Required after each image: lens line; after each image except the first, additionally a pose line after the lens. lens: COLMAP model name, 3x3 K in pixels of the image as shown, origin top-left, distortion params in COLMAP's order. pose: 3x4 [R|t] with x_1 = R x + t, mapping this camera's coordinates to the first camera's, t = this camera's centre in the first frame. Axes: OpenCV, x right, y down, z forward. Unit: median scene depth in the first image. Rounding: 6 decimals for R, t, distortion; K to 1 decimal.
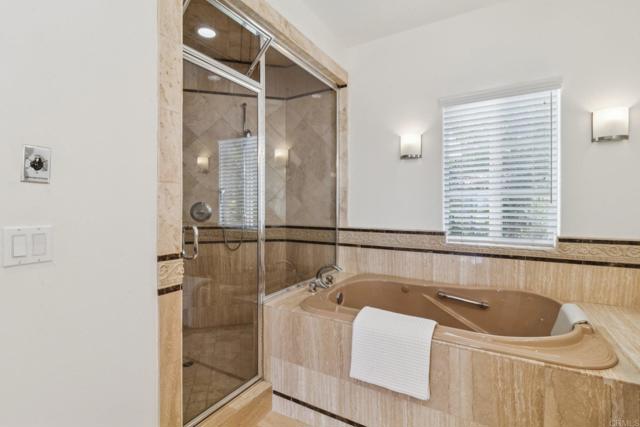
lens RADIAL K [[305.4, 0, 316.0], [0, 305.4, 206.9], [0, 0, 1]] dist [-0.003248, -0.000272]
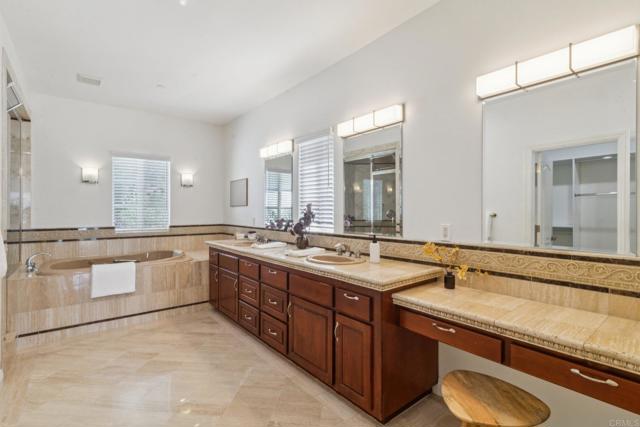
lens RADIAL K [[296.5, 0, 317.0], [0, 296.5, 210.4], [0, 0, 1]] dist [0.003361, 0.000334]
pose [[0.339416, 0.000314, 0.940636, -0.904433], [-0.003444, 0.999994, 0.000909, -0.022601], [-0.940630, -0.003548, 0.339415, -0.784937]]
